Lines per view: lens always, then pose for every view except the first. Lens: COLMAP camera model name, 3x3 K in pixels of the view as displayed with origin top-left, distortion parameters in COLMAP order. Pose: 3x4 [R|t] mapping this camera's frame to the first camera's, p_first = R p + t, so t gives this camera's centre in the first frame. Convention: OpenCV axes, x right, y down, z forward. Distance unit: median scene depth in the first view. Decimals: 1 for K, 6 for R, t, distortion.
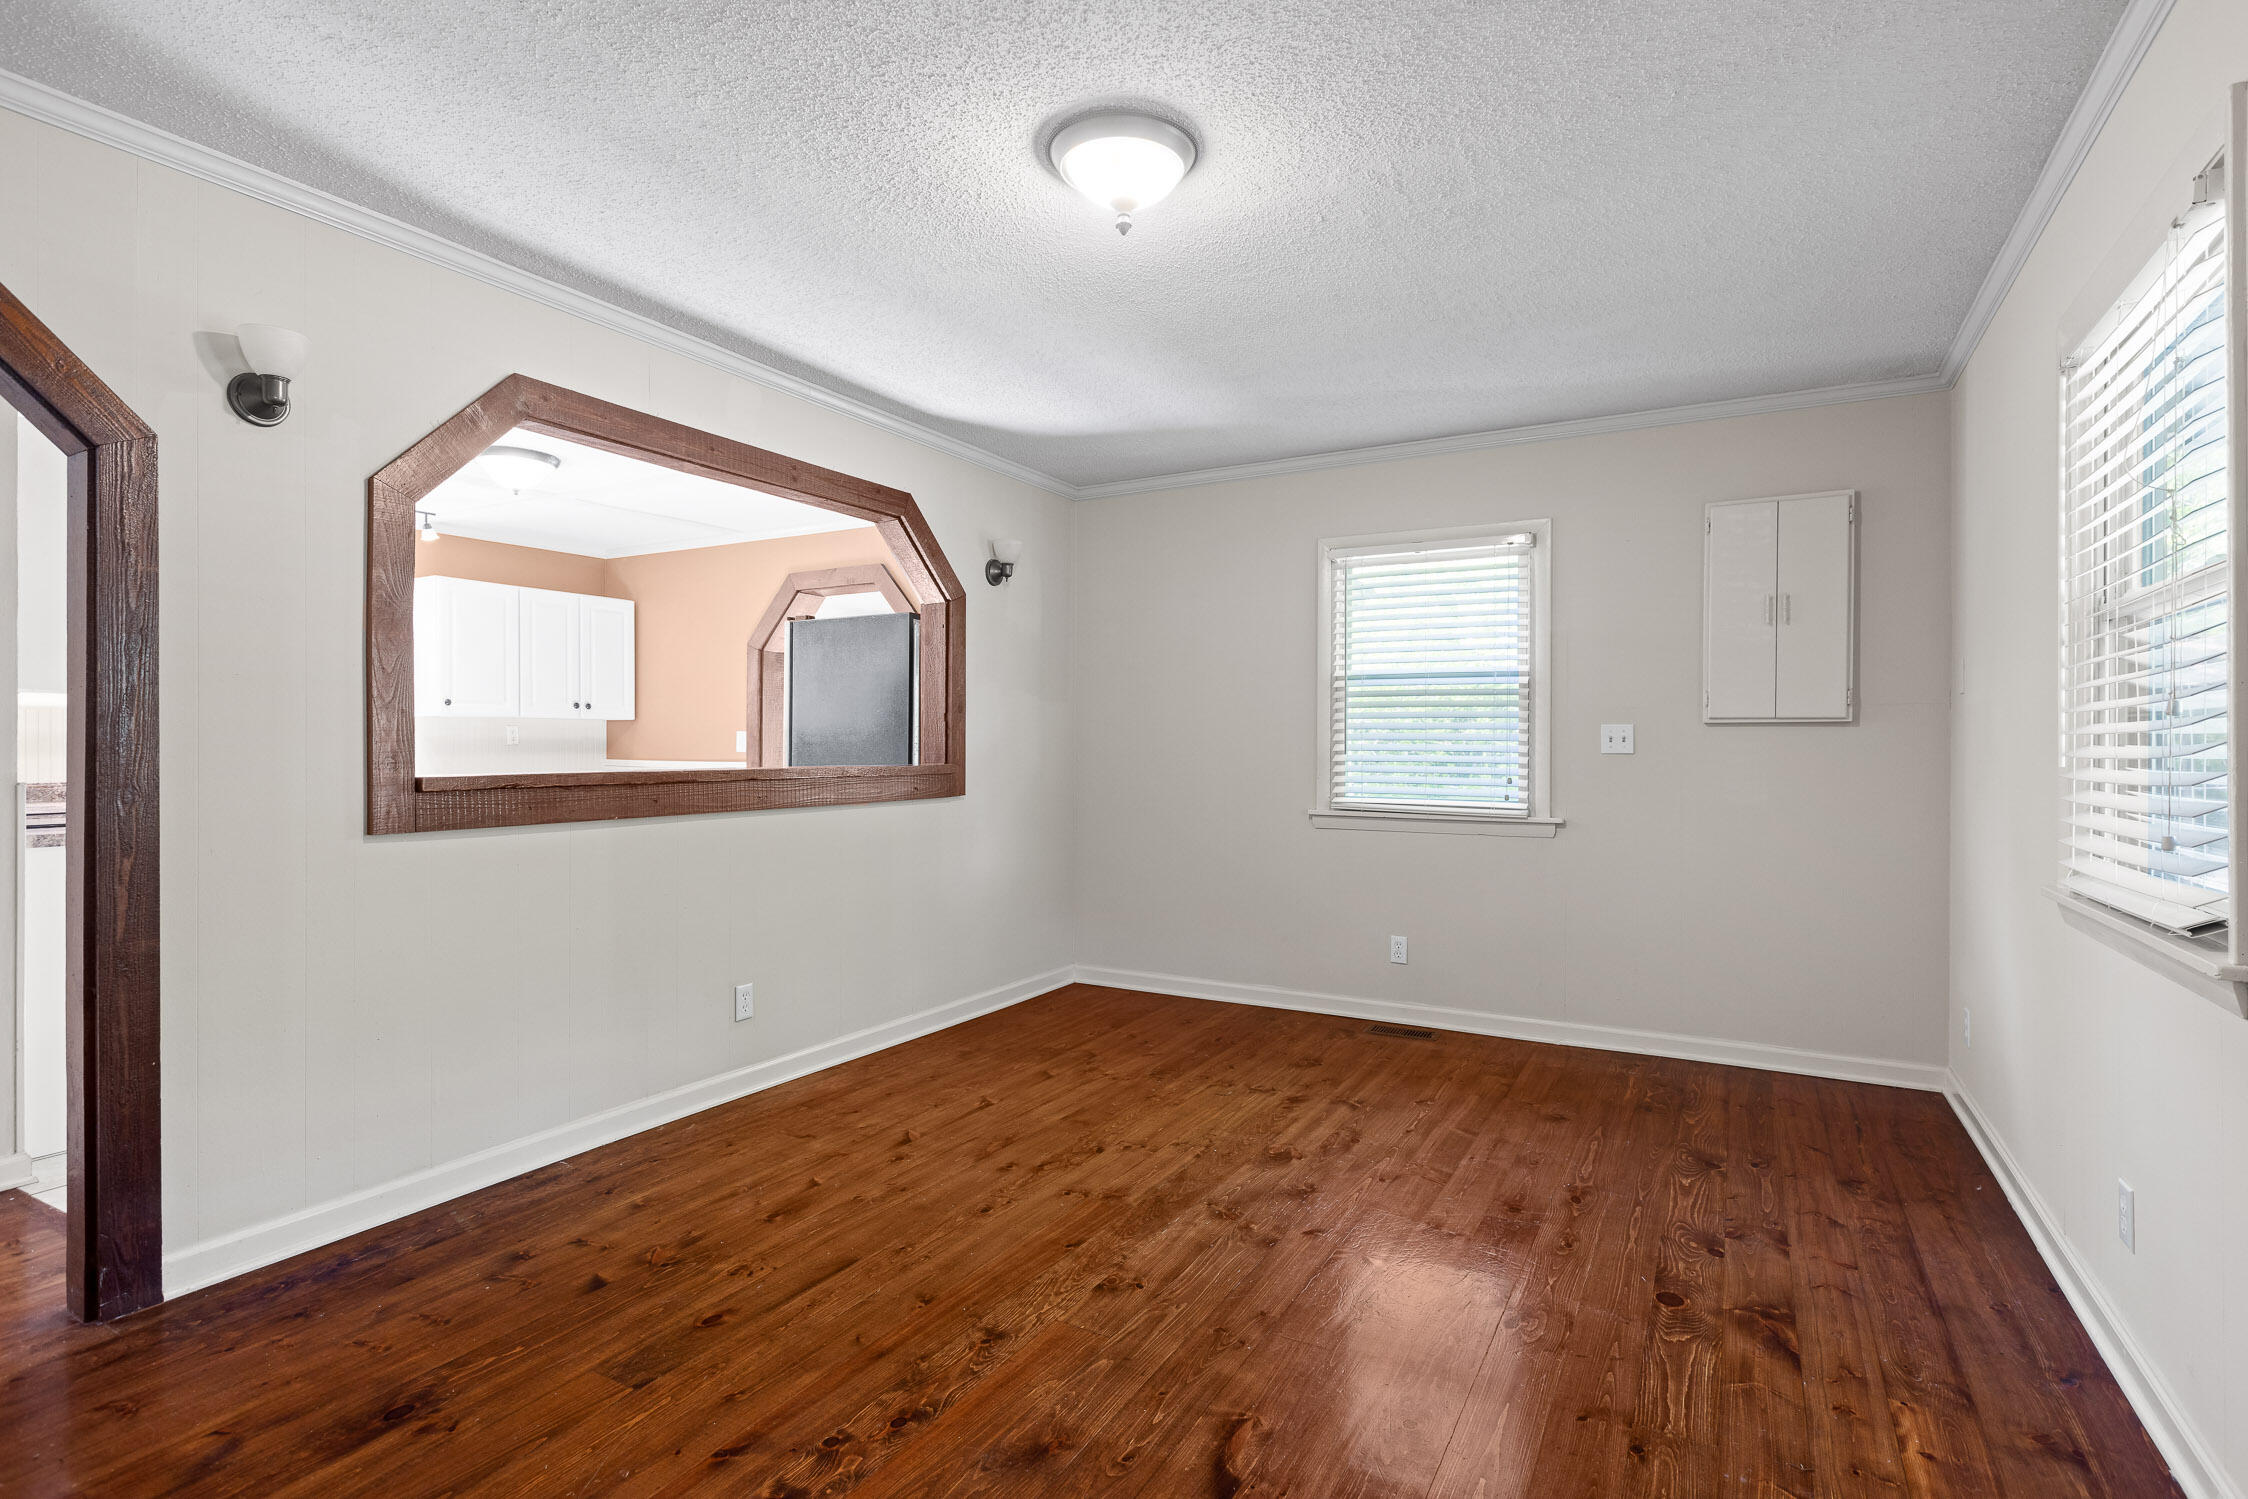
lens RADIAL K [[1059.9, 0, 1083.1], [0, 1059.9, 754.4], [0, 0, 1]] dist [-0.005855, 0.001083]
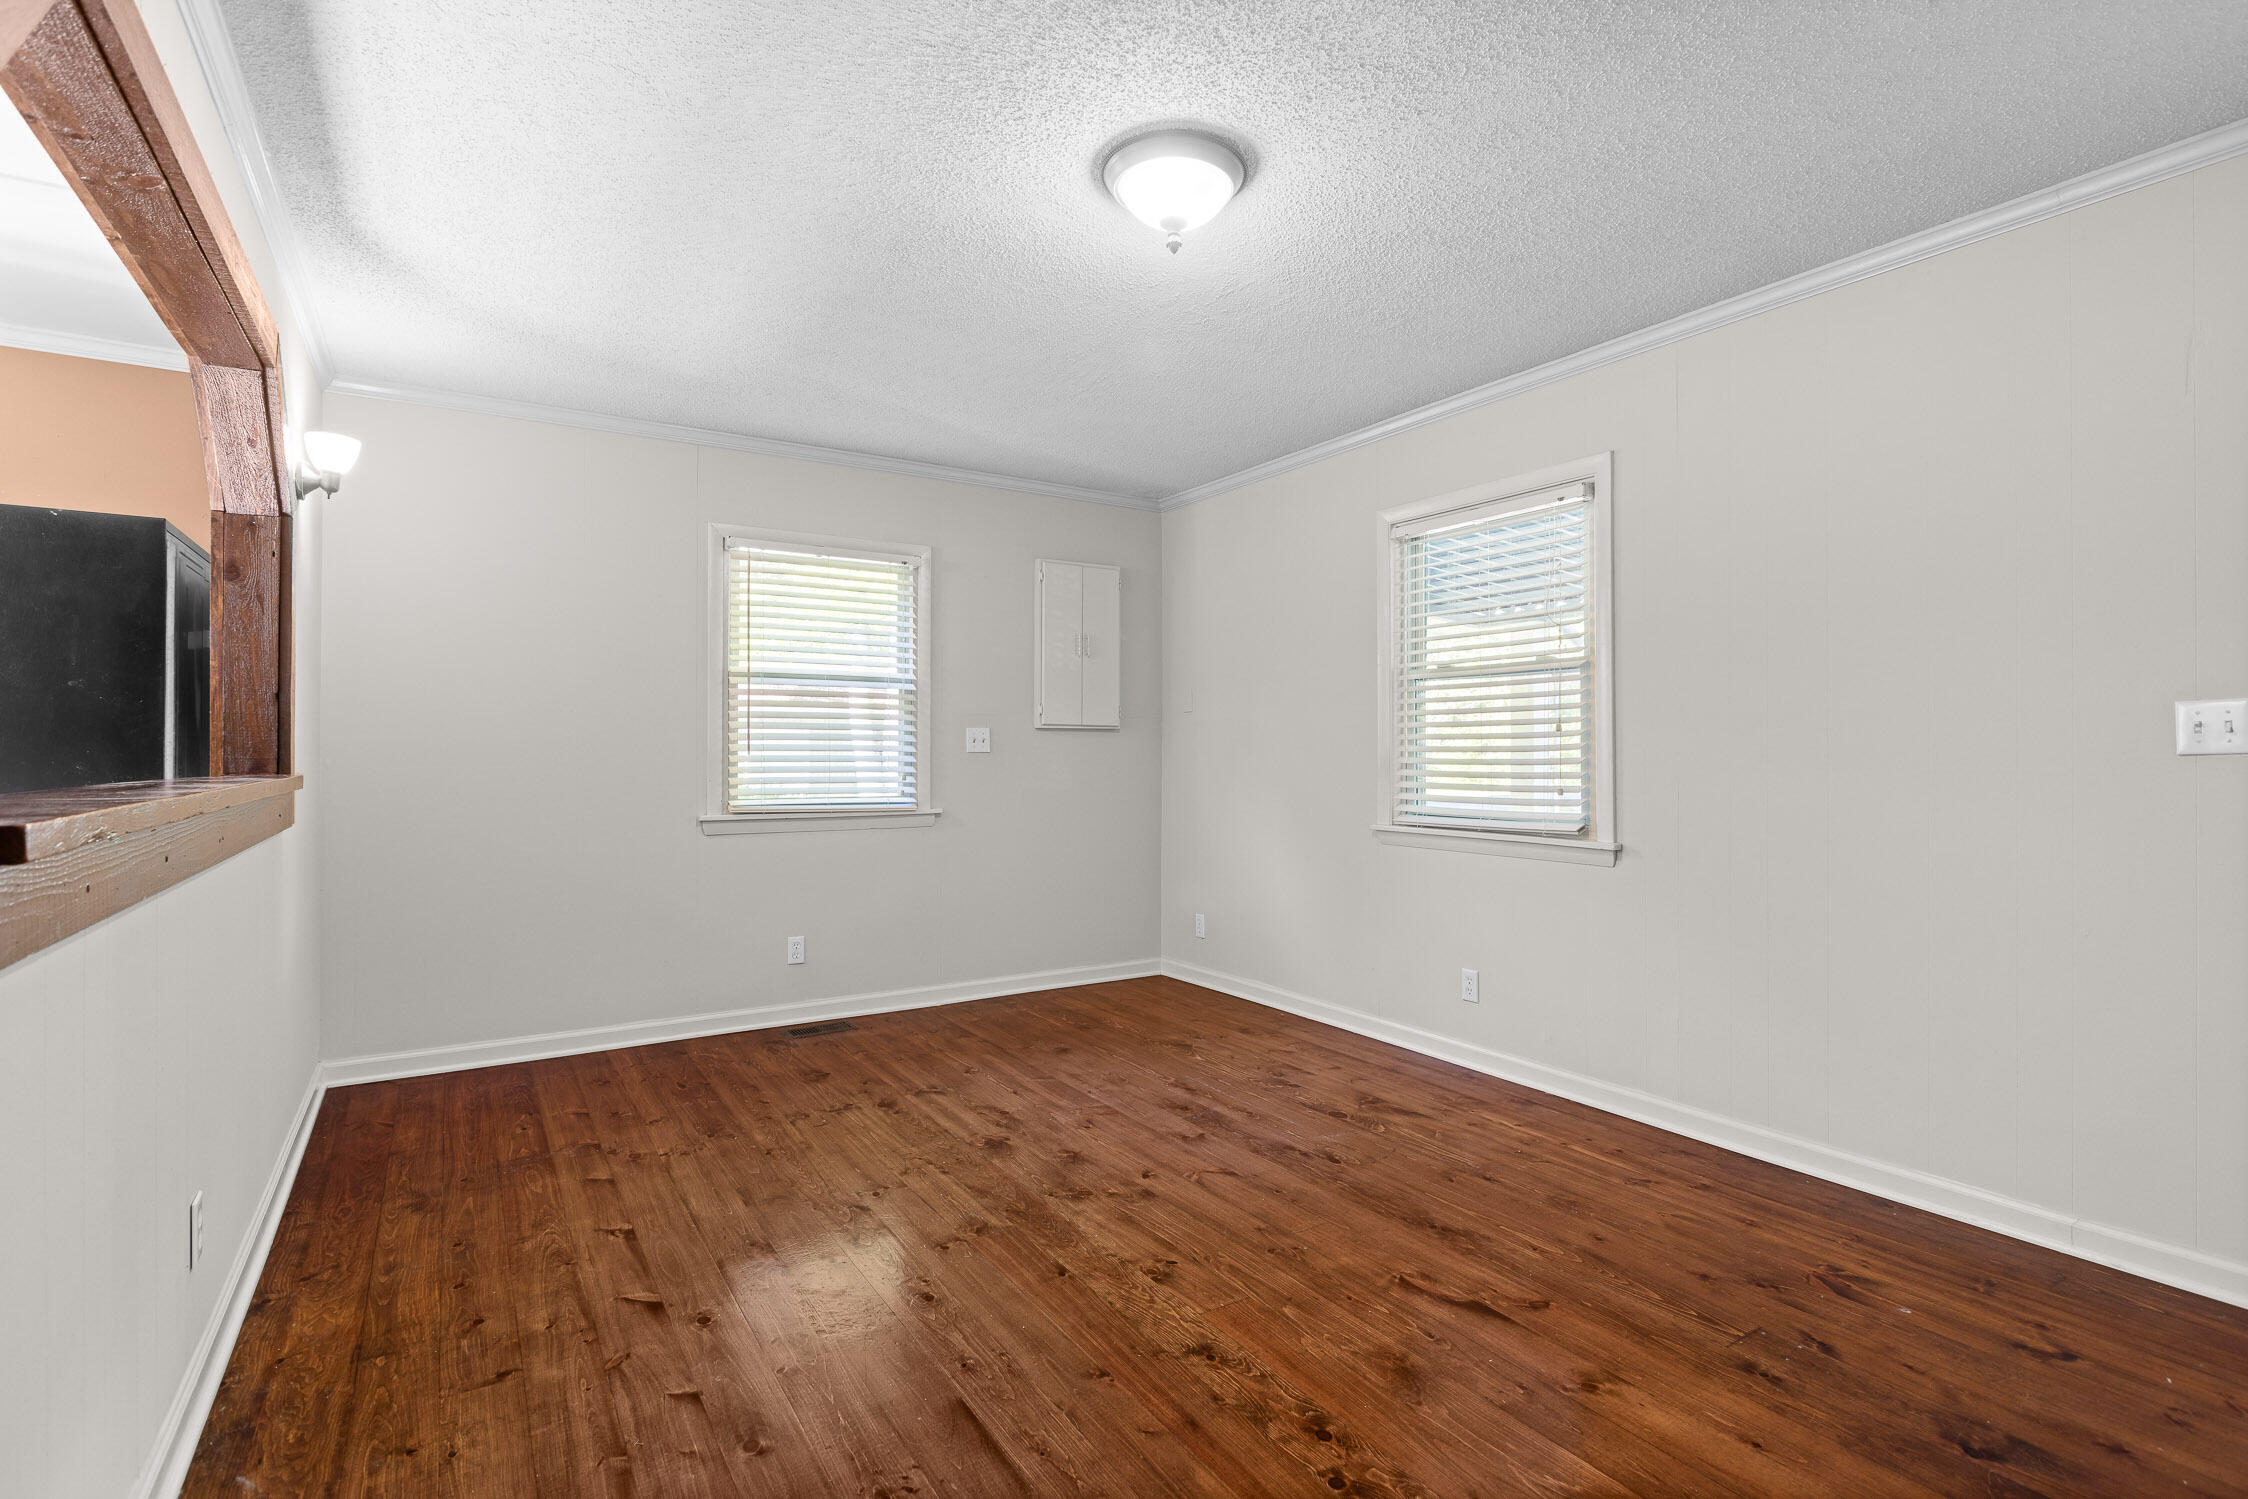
lens RADIAL K [[1059.9, 0, 1083.9], [0, 1059.9, 745.3], [0, 0, 1]] dist [-0.005855, 0.001083]
pose [[0.478597, 0.002753, 0.878030, -0.655713], [0.004929, 0.999971, -0.005822, -0.001649], [-0.878021, 0.007114, 0.478570, 0.414424]]
